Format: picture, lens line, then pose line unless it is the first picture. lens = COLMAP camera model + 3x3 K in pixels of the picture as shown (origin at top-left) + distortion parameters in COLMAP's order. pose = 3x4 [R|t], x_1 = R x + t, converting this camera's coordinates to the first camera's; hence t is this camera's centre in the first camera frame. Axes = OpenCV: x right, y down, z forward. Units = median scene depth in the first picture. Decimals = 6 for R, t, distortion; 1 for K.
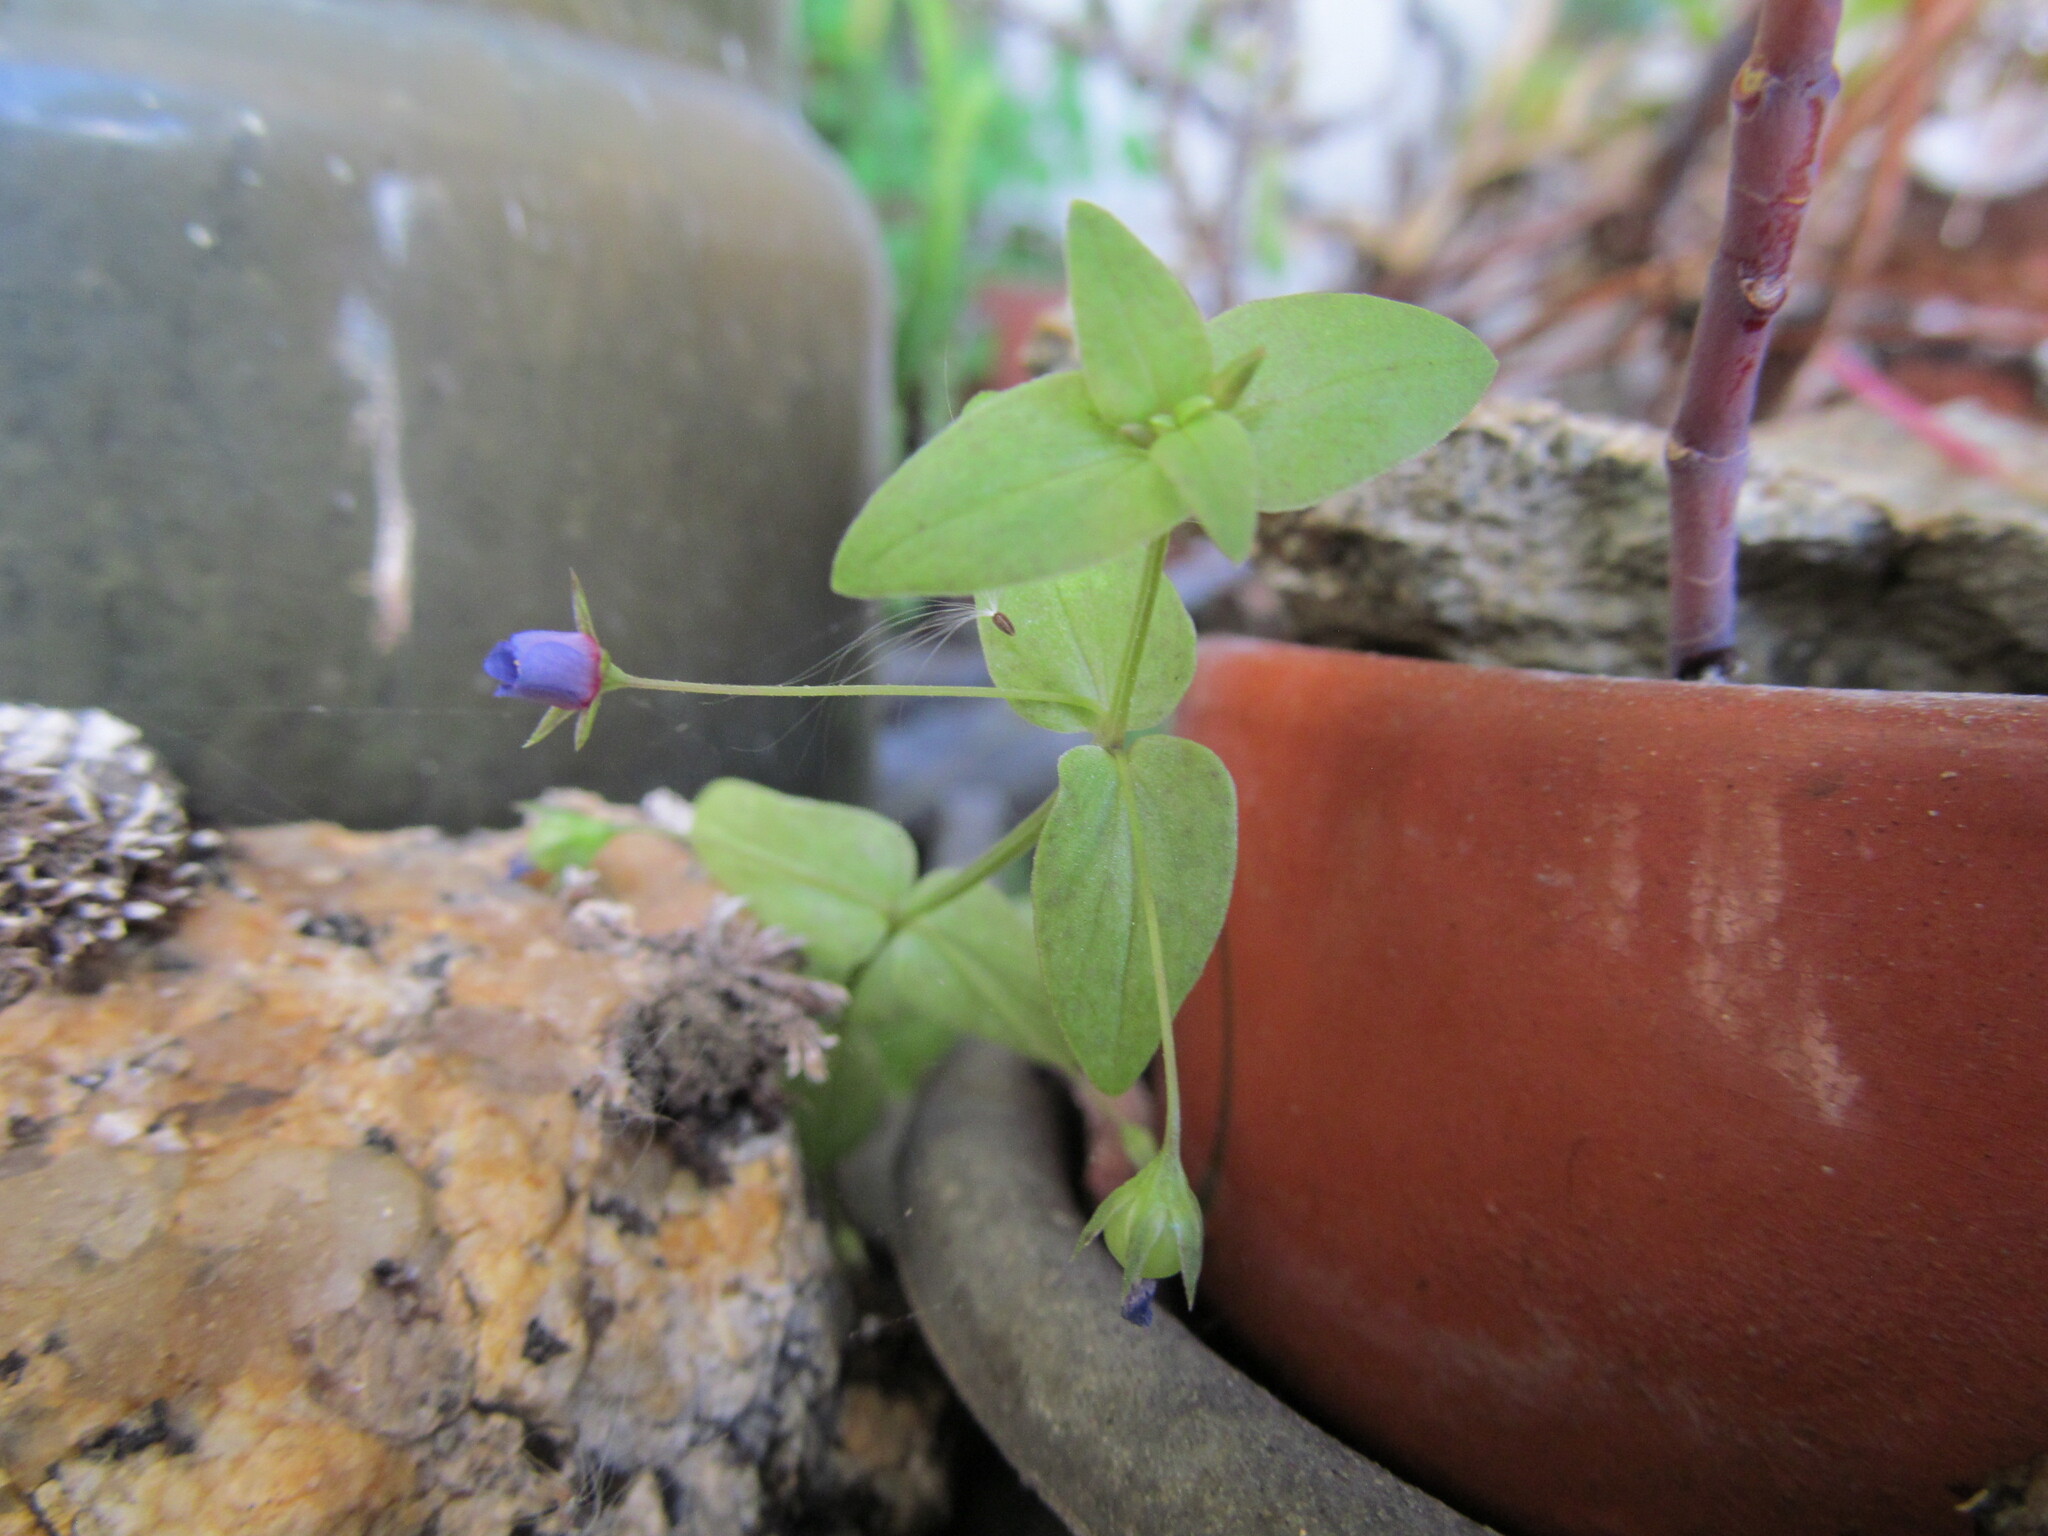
lens RADIAL K [[1682.9, 0, 1034.2], [0, 1682.9, 774.3], [0, 0, 1]] dist [-0.052526, 0.010936]
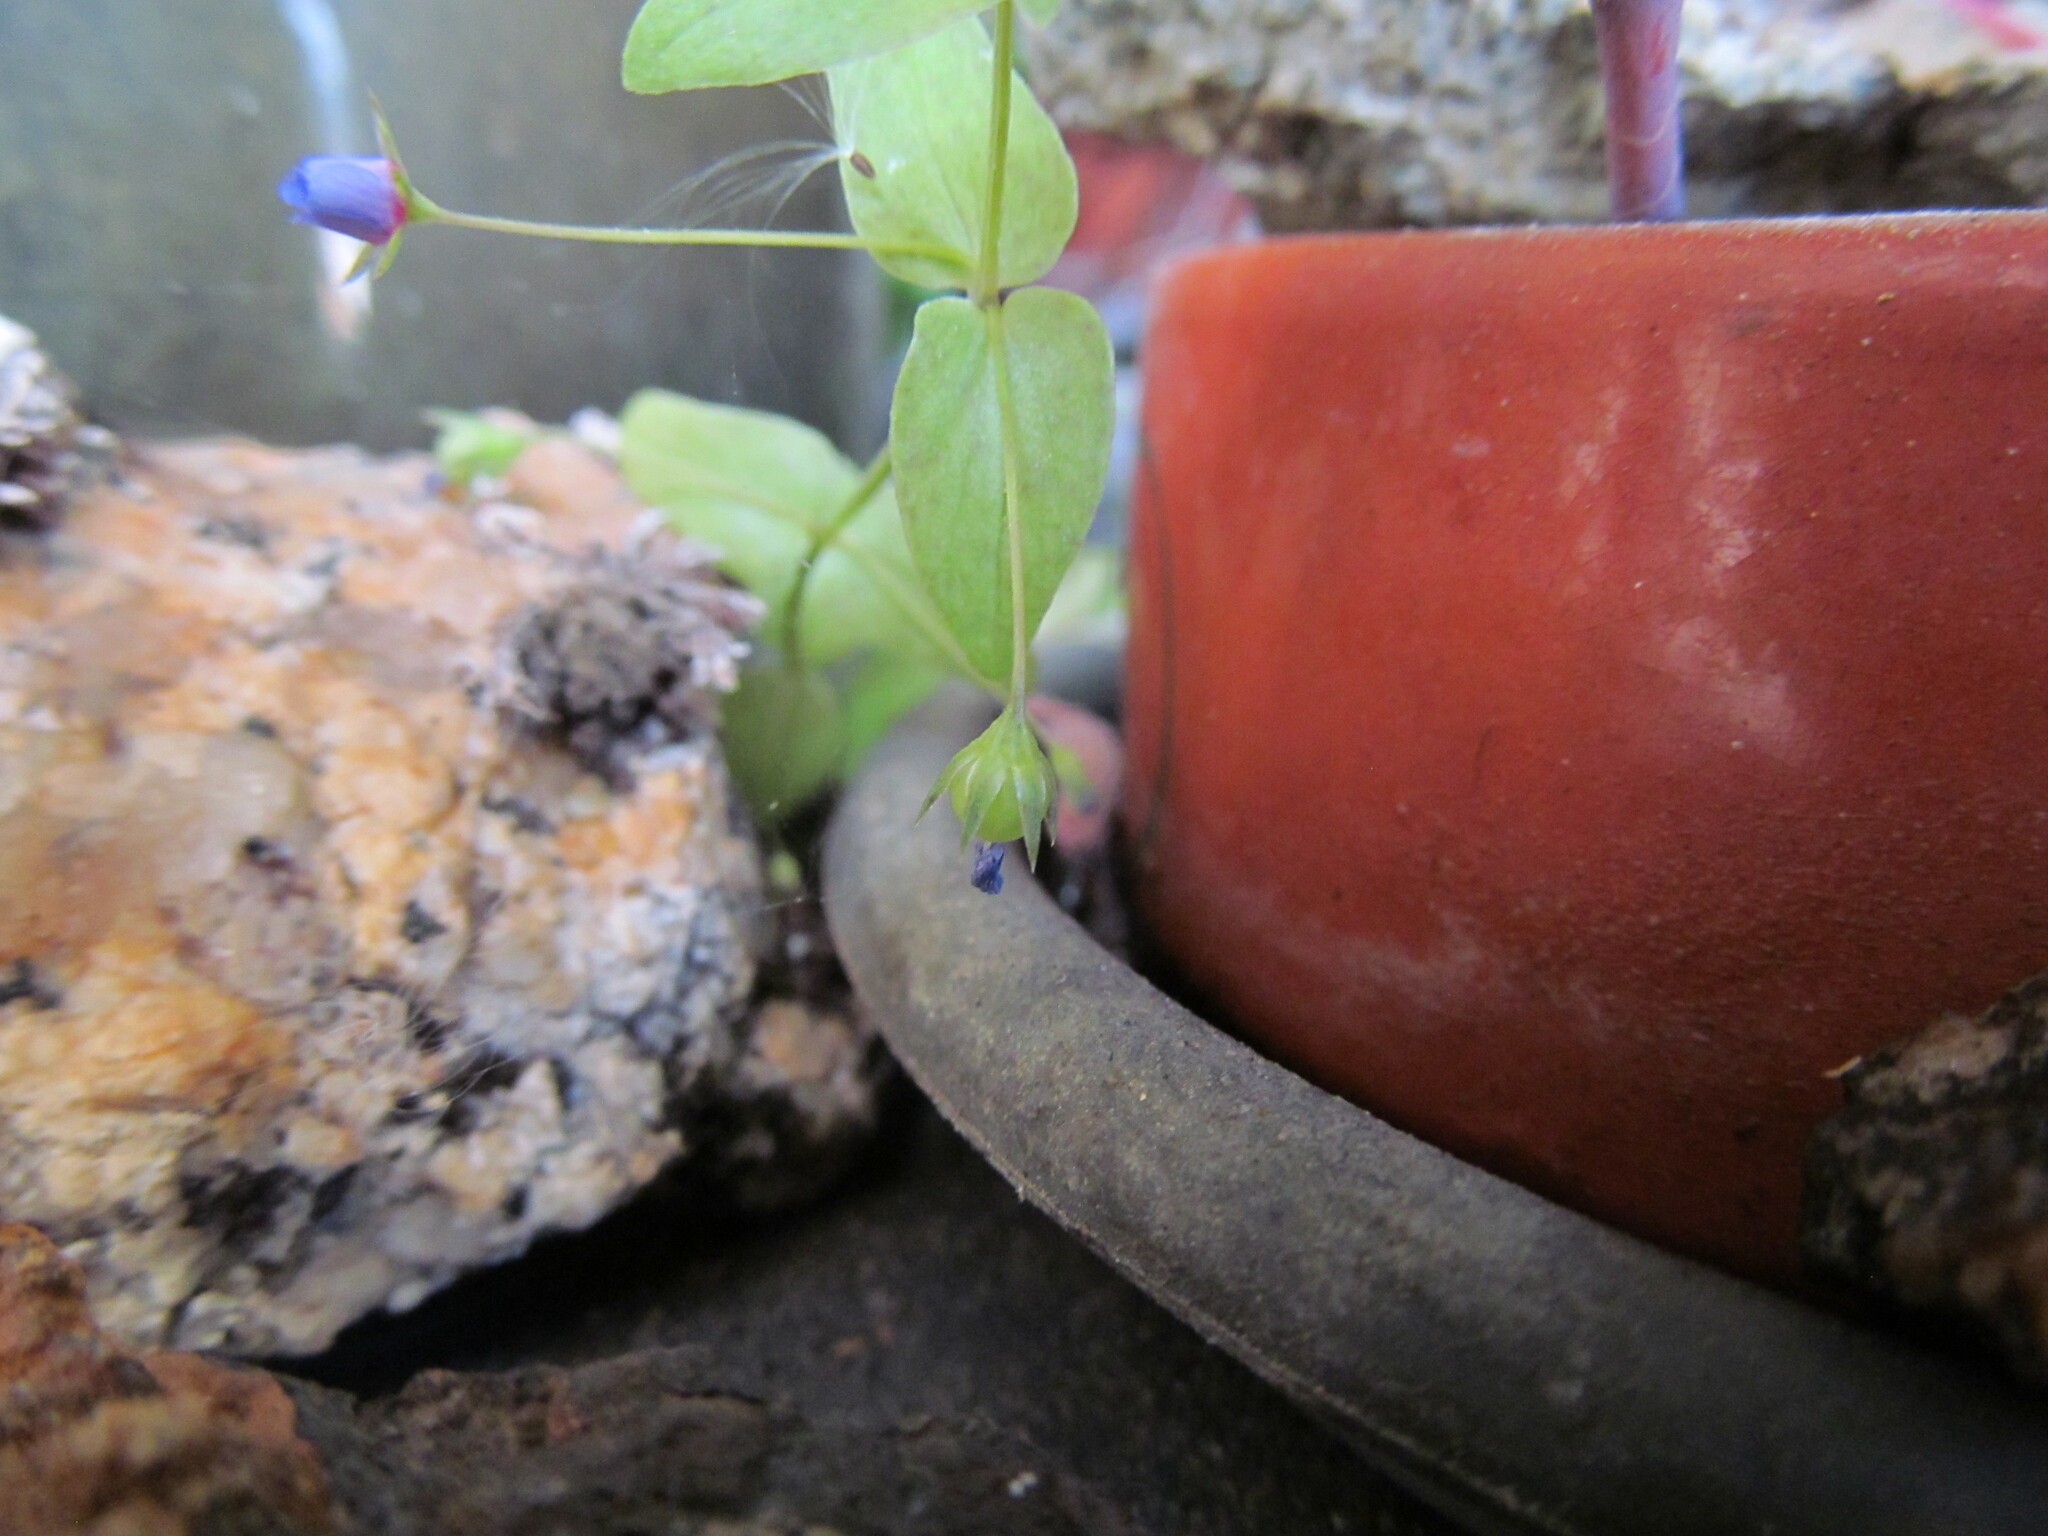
lens RADIAL K [[1682.9, 0, 1016.2], [0, 1682.9, 756.2], [0, 0, 1]] dist [-0.052526, 0.010936]
pose [[0.997640, 0.005291, -0.068455, 0.126126], [0.004323, 0.990208, 0.139535, 0.101243], [0.068523, -0.139501, 0.987848, 0.047869]]
